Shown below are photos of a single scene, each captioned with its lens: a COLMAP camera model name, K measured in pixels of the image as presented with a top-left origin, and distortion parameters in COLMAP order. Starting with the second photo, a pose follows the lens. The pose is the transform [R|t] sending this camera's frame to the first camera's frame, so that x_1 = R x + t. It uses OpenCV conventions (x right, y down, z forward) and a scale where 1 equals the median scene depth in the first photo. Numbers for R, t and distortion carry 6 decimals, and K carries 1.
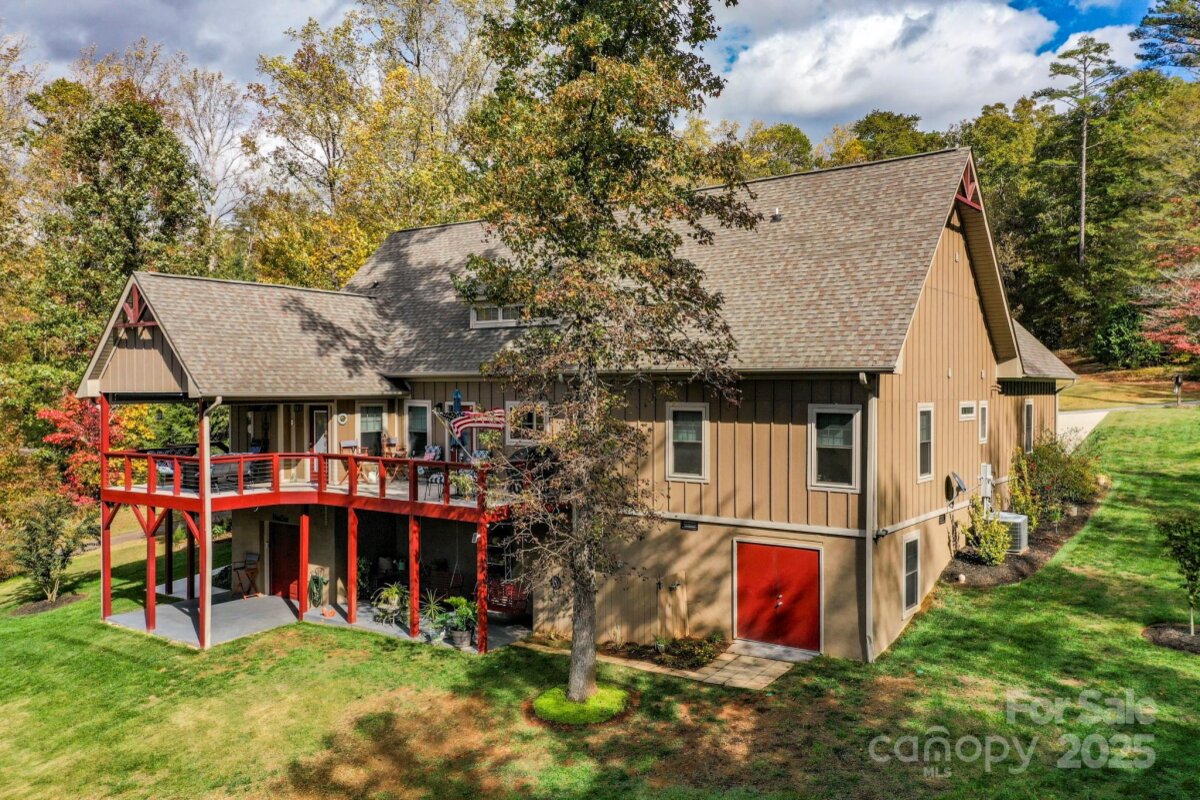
lens RADIAL K [[930.6, 0, 600.0], [0, 930.6, 400.0], [0, 0, 1]] dist [0.007858, 0.005787]
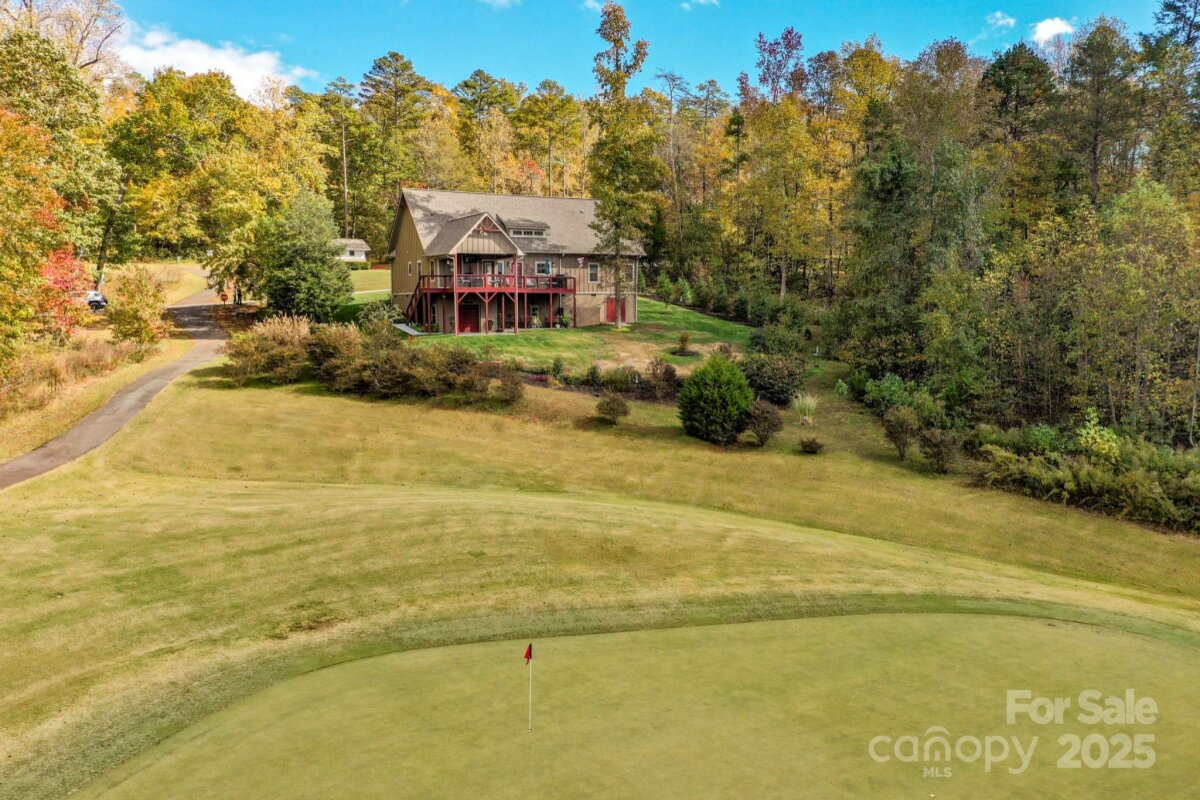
lens RADIAL K [[930.6, 0, 600.0], [0, 930.6, 400.0], [0, 0, 1]] dist [0.007858, 0.005787]
pose [[0.418243, -0.088443, 0.904019, -3.327247], [0.017402, 0.995846, 0.089376, 0.219040], [-0.908169, -0.021649, 0.418044, -0.603745]]
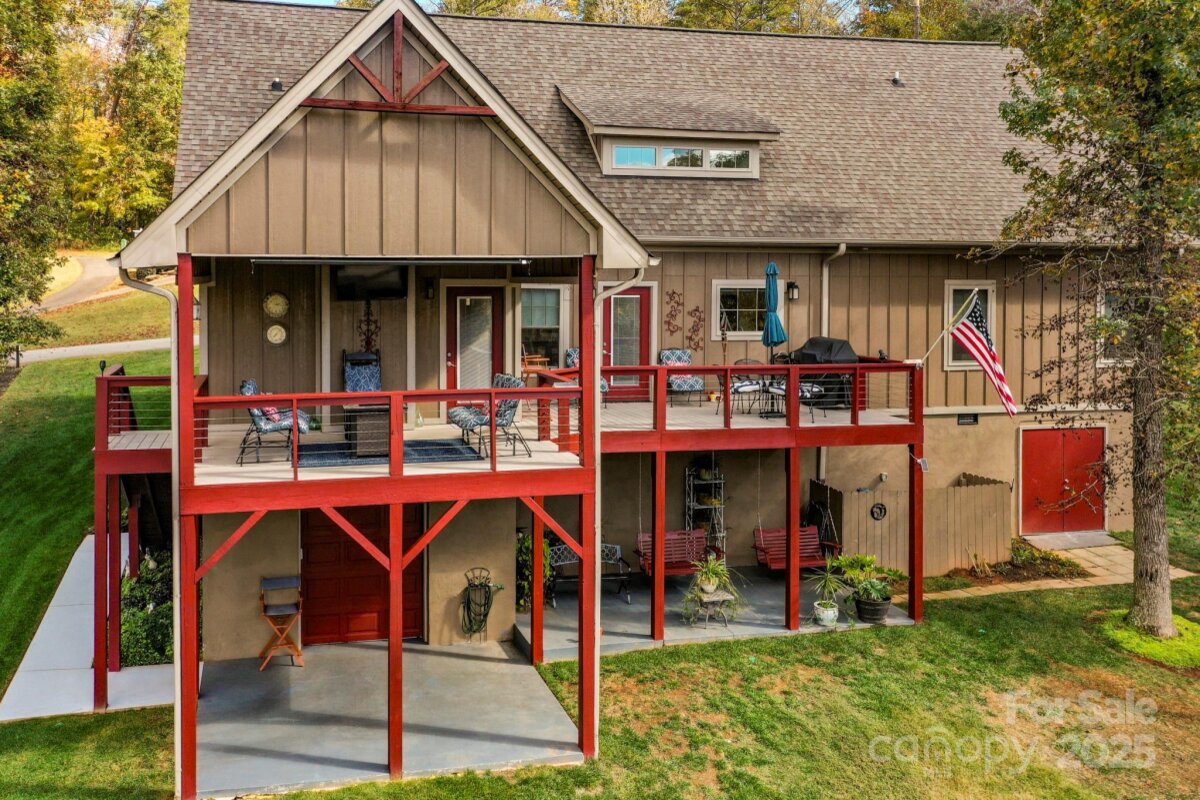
lens RADIAL K [[1007.6, 0, 470.5], [0, 1007.6, 289.8], [0, 0, 1]] dist [0.019197, 0.011262]
pose [[0.664723, 0.002600, 0.747085, -0.922706], [0.004732, 0.999959, -0.007690, 0.017192], [-0.747075, 0.008647, 0.664684, 0.715829]]
